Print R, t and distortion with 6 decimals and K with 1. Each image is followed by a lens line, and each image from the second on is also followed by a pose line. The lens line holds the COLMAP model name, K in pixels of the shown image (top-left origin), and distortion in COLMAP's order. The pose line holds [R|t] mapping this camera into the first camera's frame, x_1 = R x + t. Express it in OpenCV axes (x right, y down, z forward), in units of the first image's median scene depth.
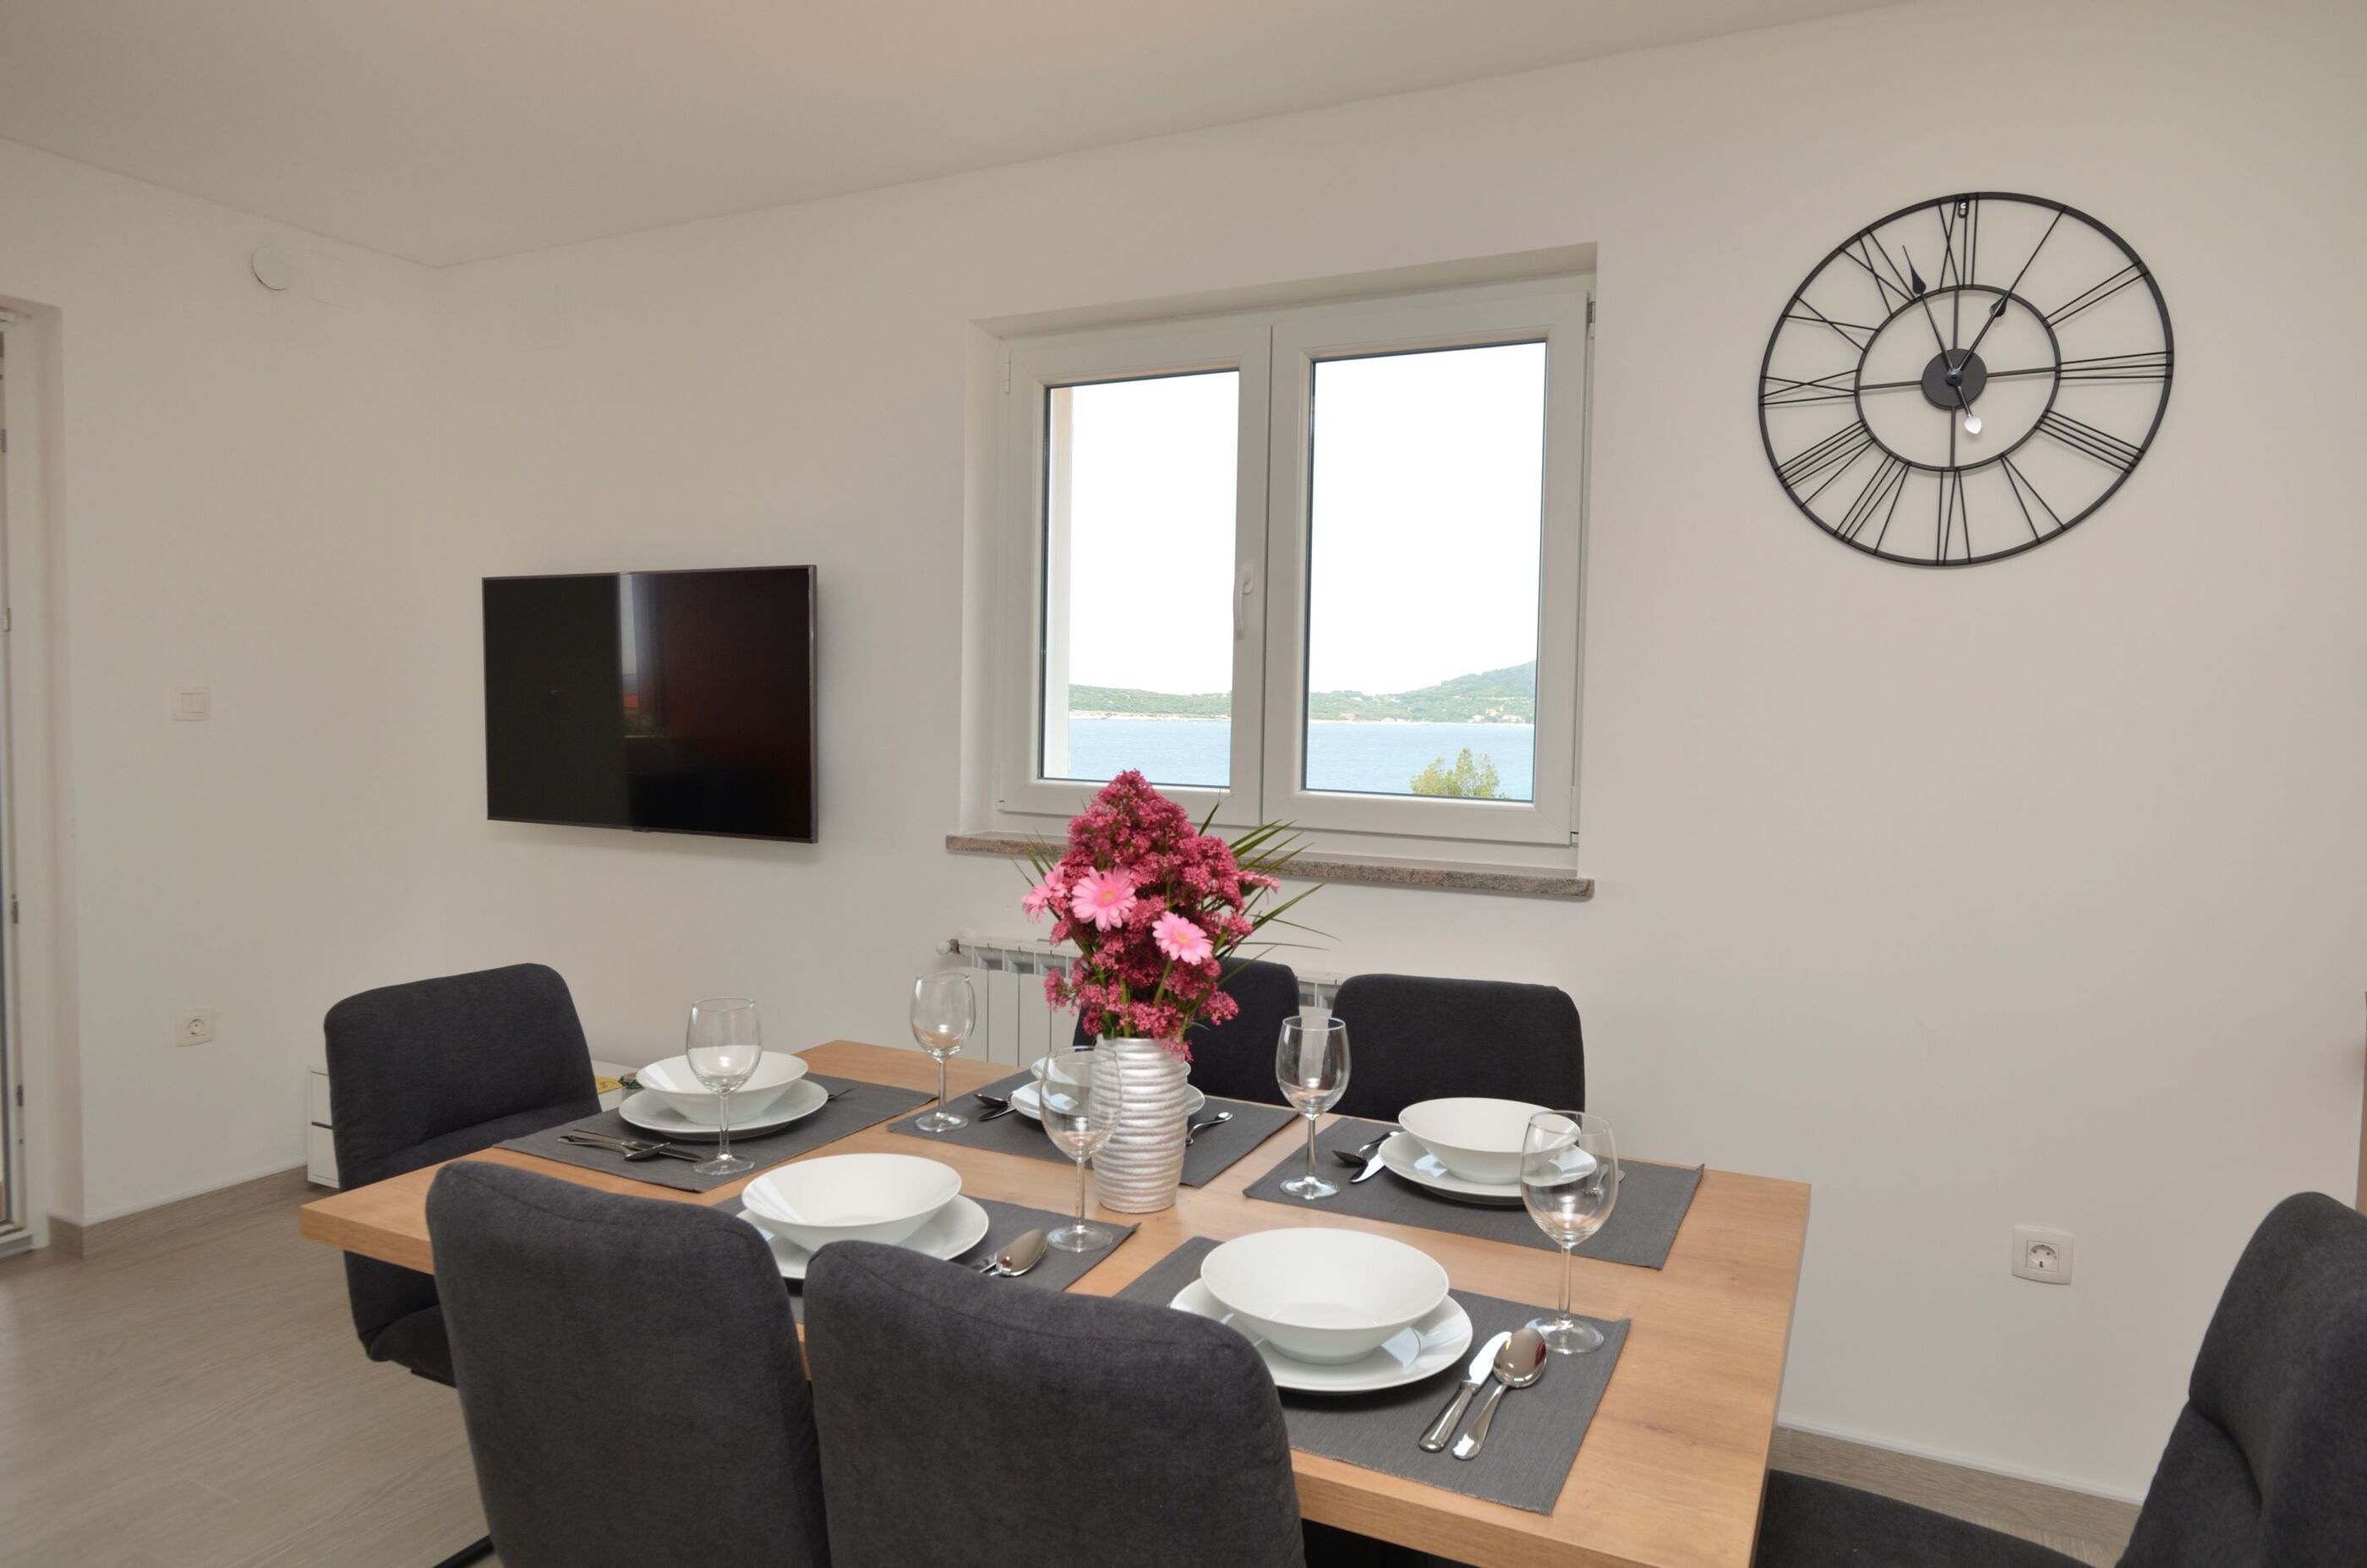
lens RADIAL K [[1424.4, 0, 1211.4], [0, 1424.4, 786.9], [0, 0, 1]] dist [0.000029, -0.003997]
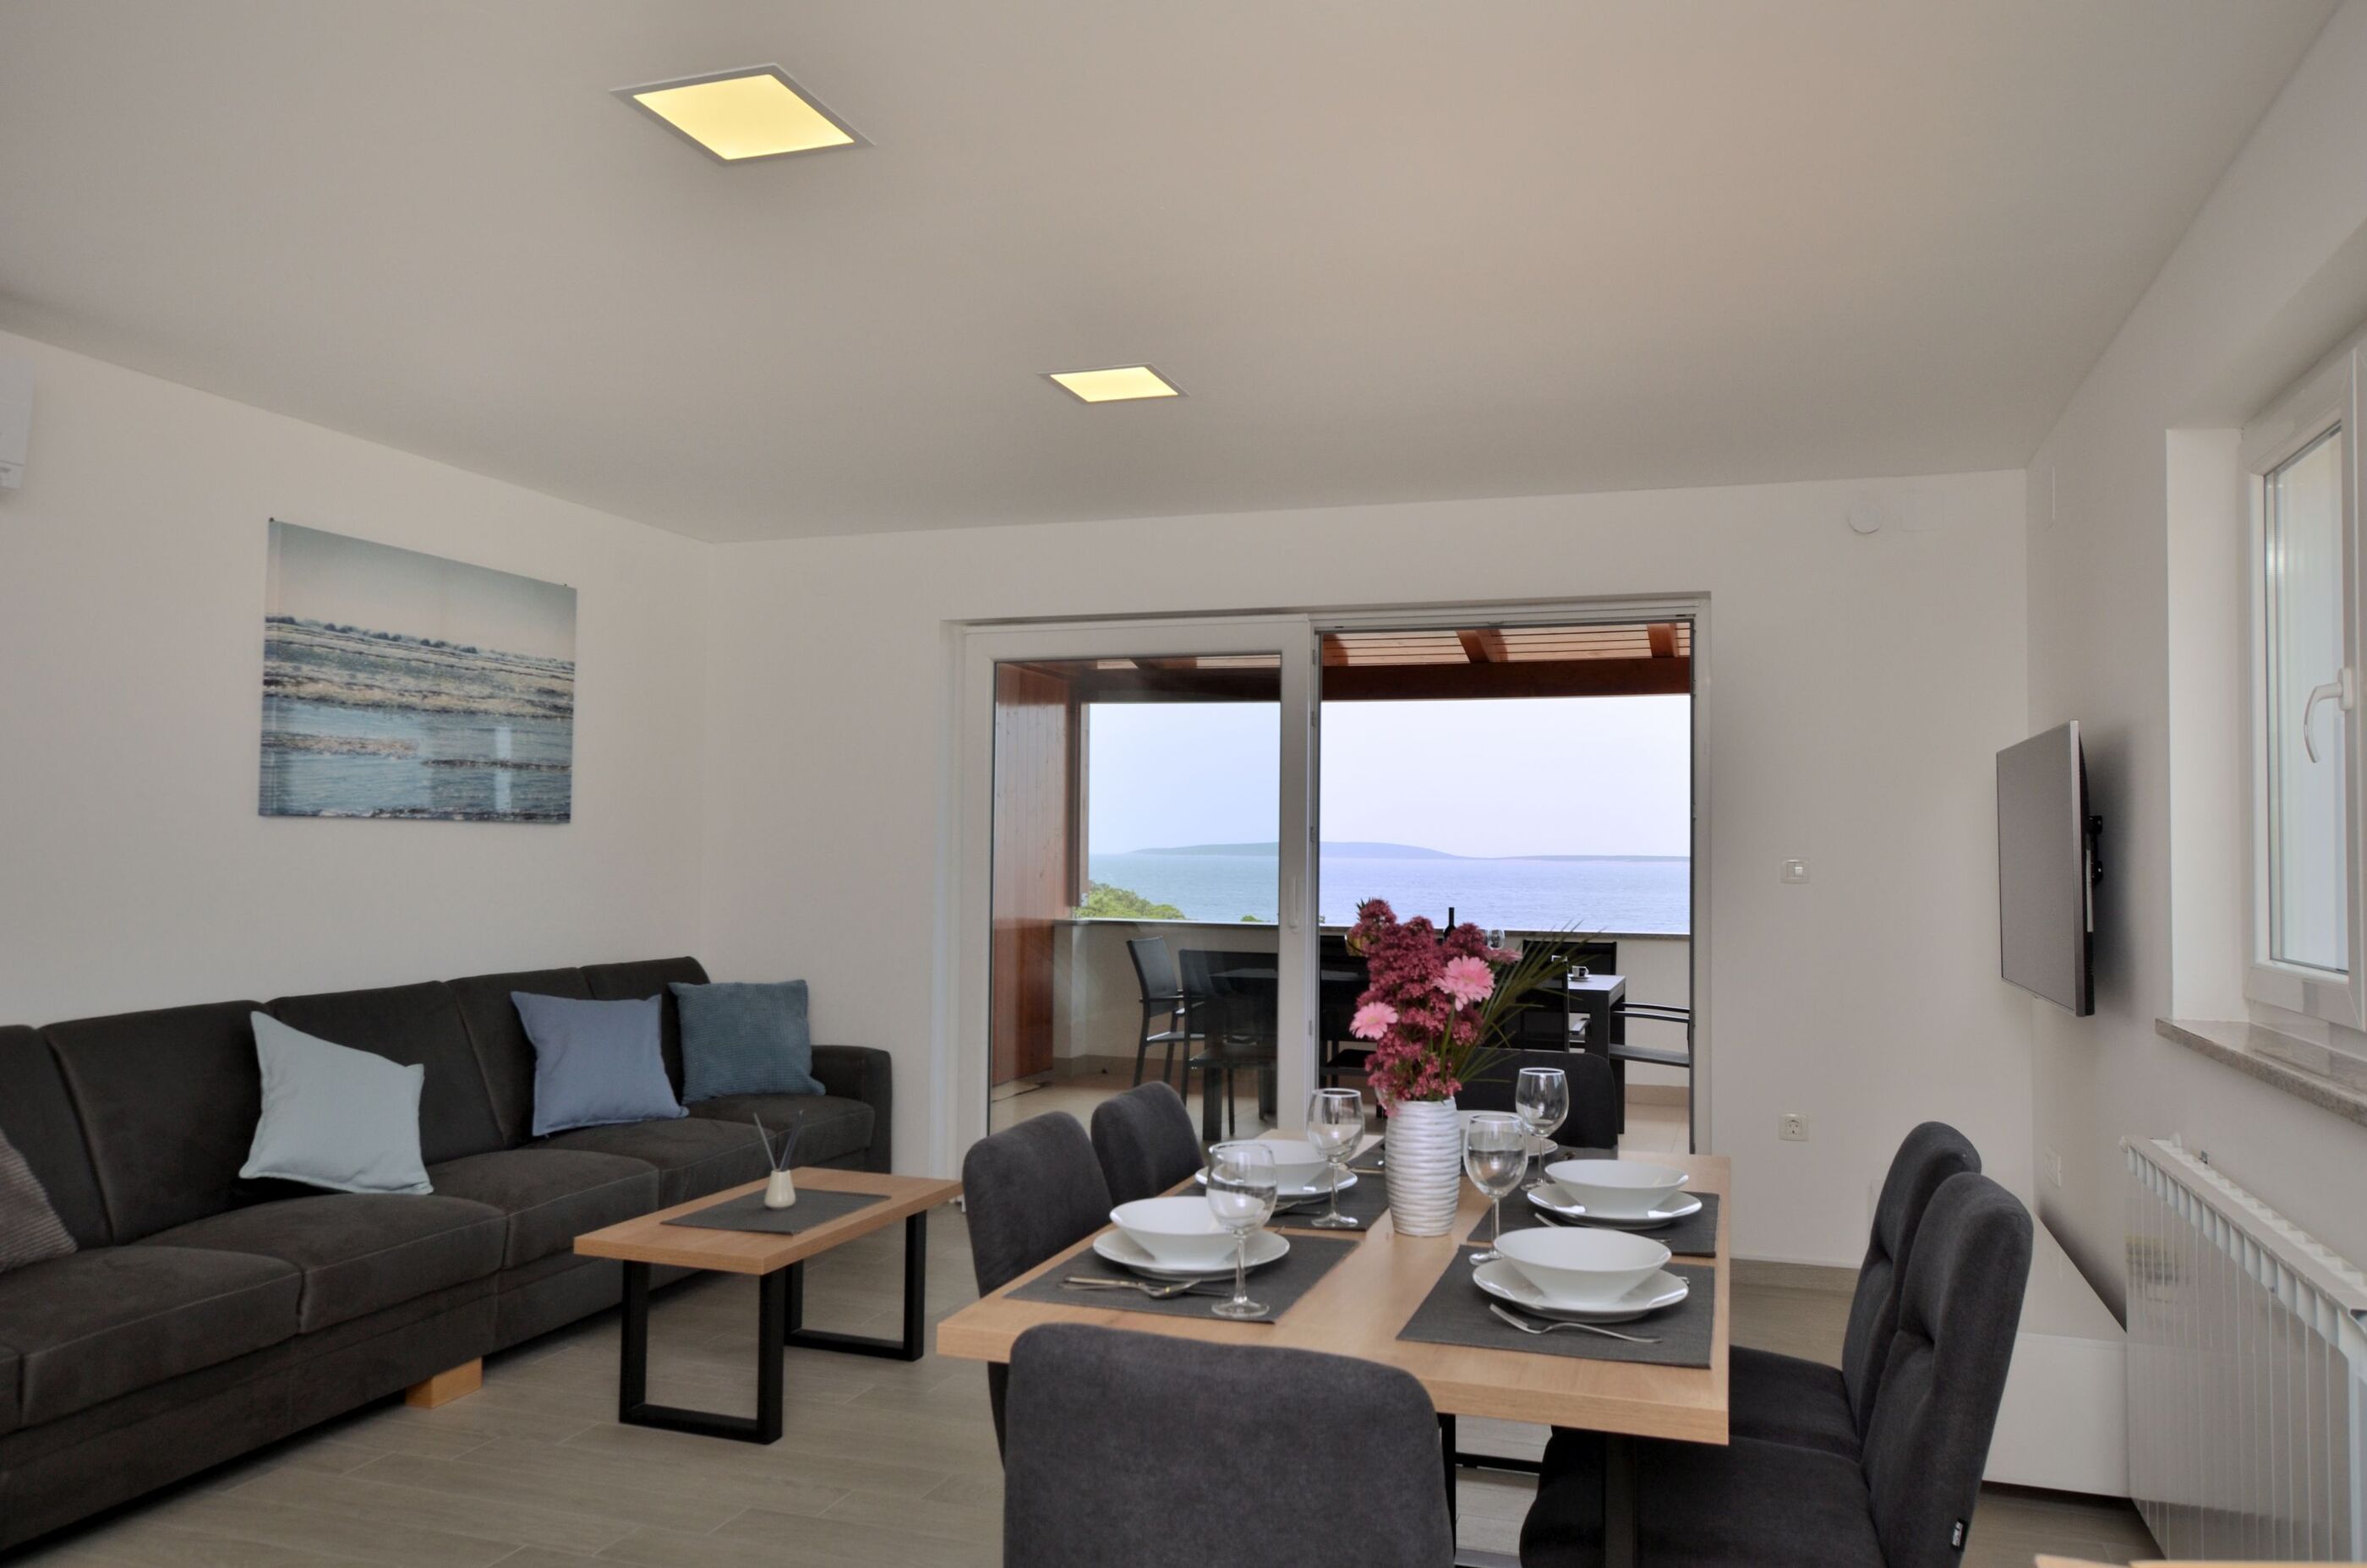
lens RADIAL K [[1671.2, 0, 1190.4], [0, 1671.2, 784.1], [0, 0, 1]] dist [-0.002785, 0.022917]
pose [[0.125077, -0.056819, -0.990519, 1.012250], [-0.065157, 0.995733, -0.065346, -0.001641], [0.990005, 0.072713, 0.120841, 0.392314]]
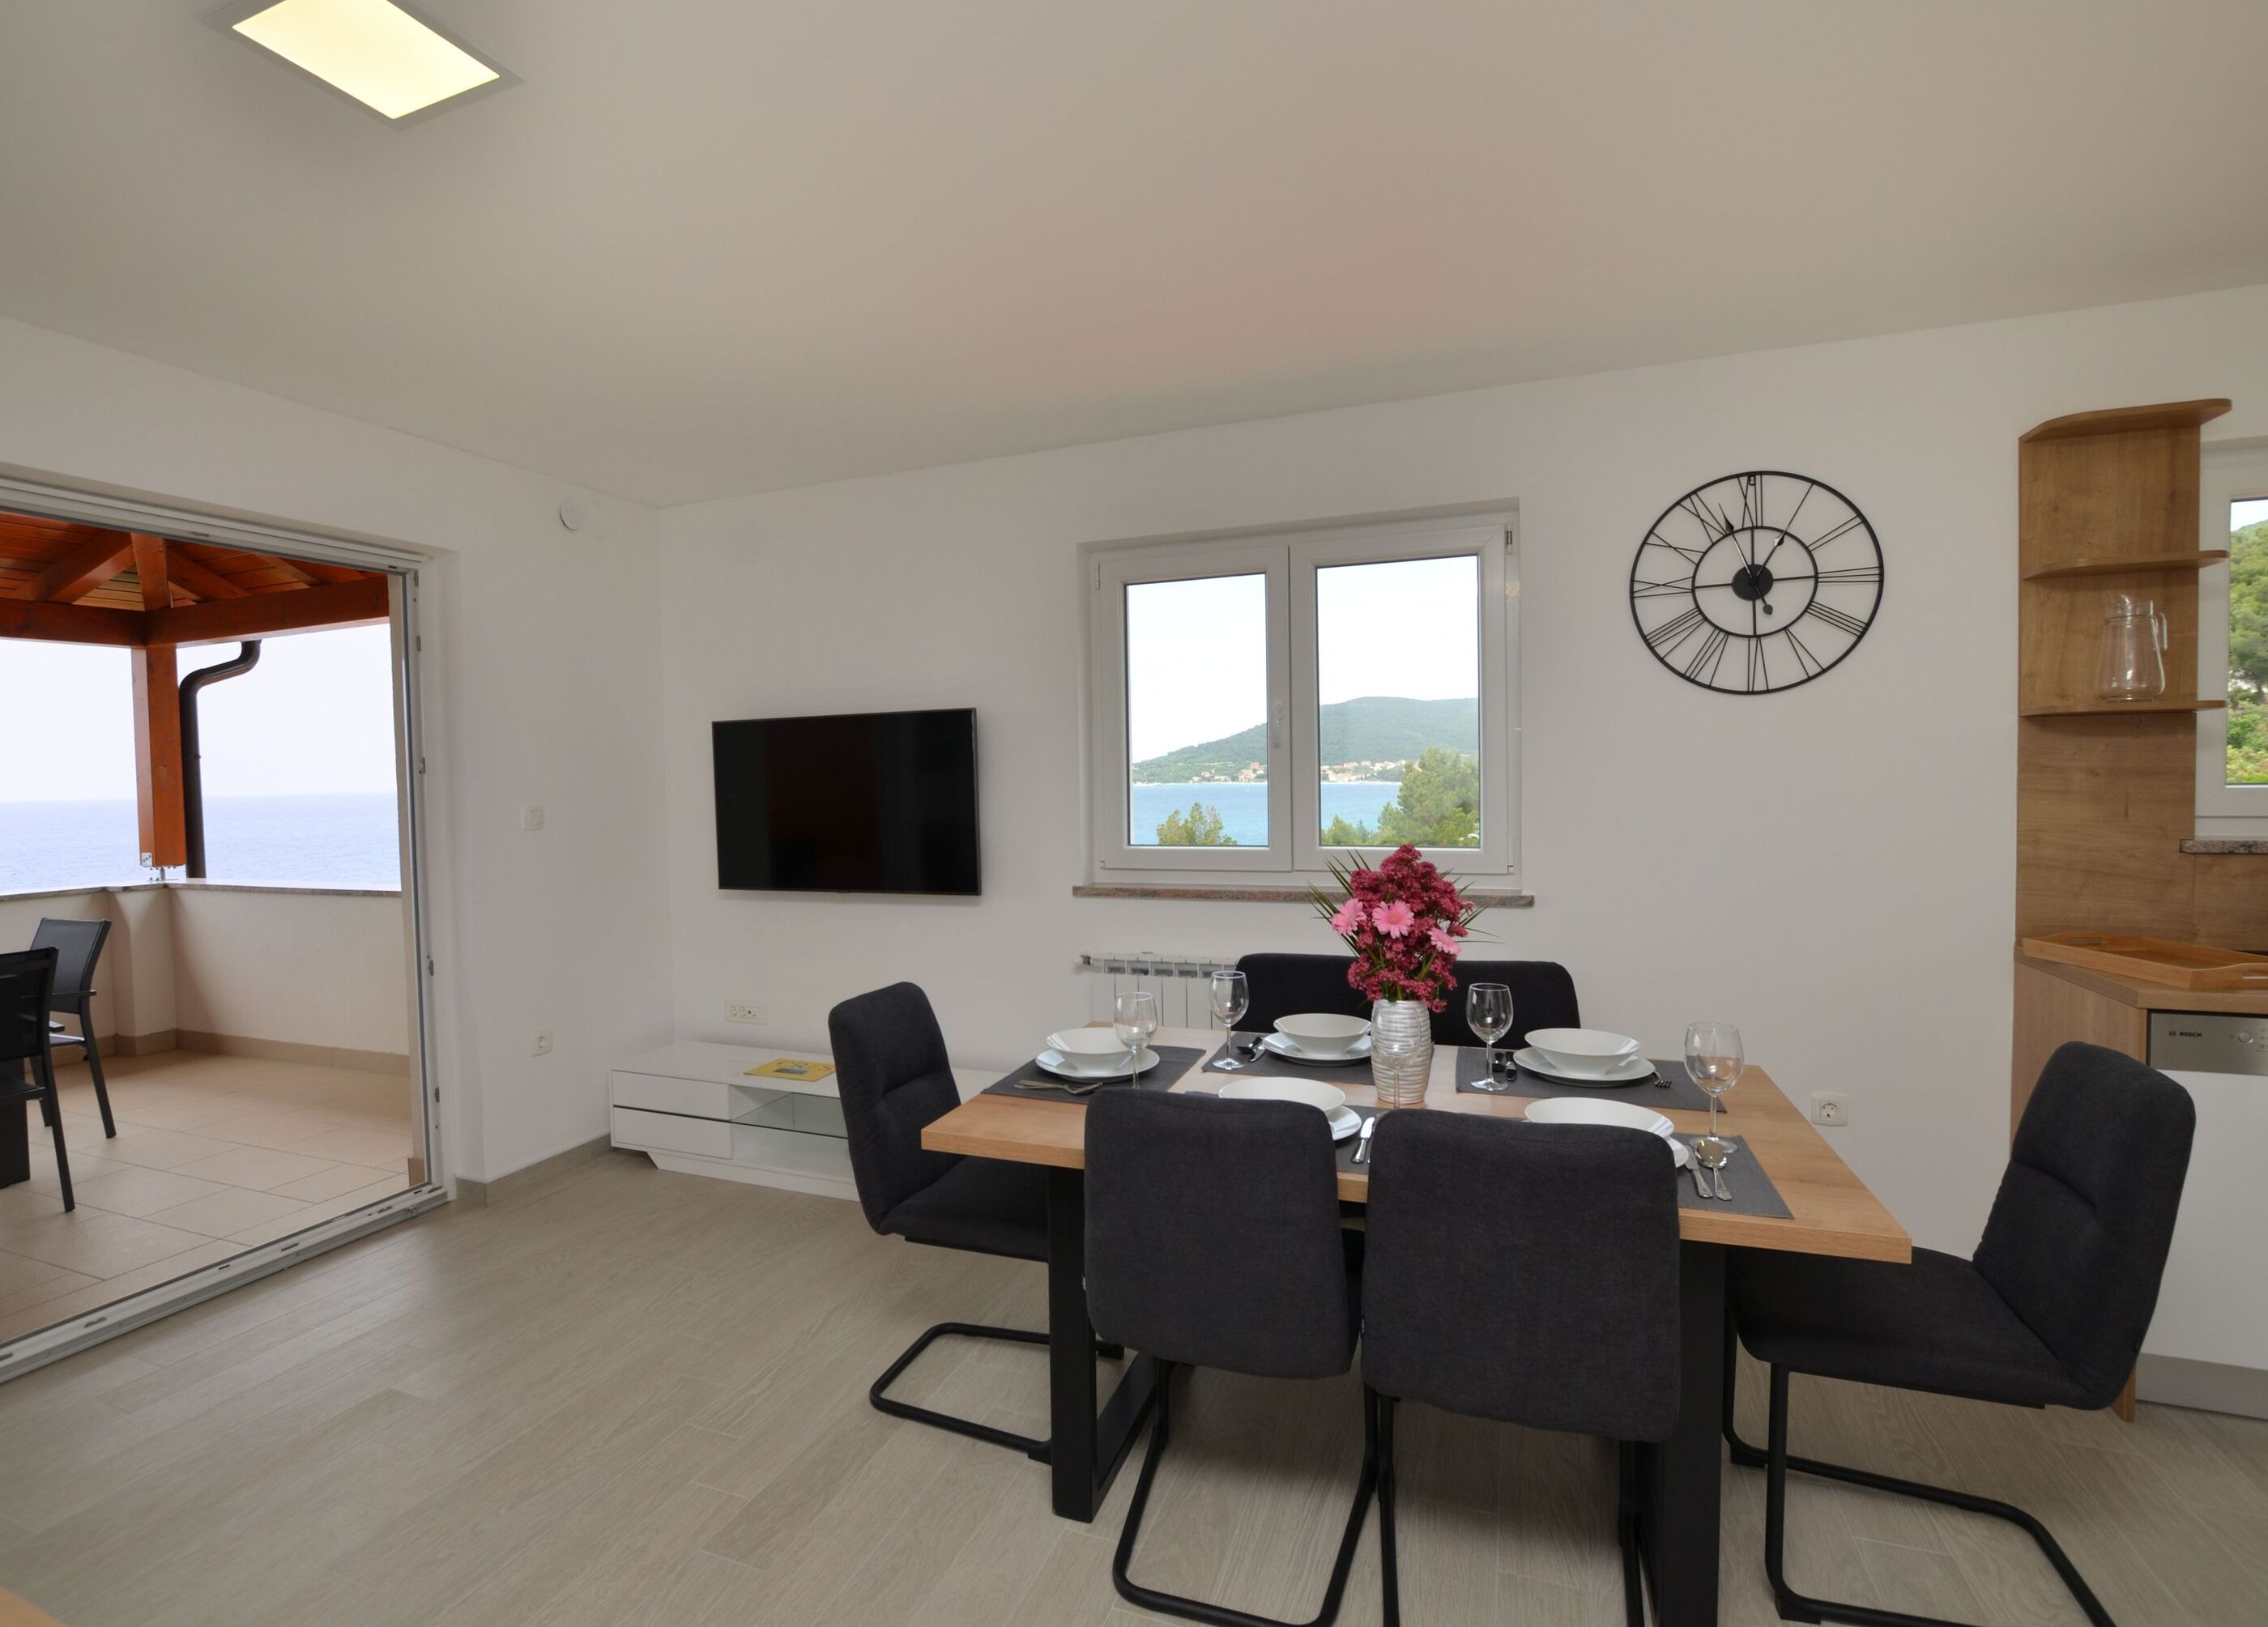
lens RADIAL K [[1078.3, 0, 1068.5], [0, 1078.3, 816.5], [0, 0, 1]] dist [-0.030272, 0.002685]
pose [[0.996884, -0.041090, 0.067329, -0.358390], [0.042346, 0.998953, -0.017327, -0.025608], [-0.066547, 0.020124, 0.997580, -0.172154]]
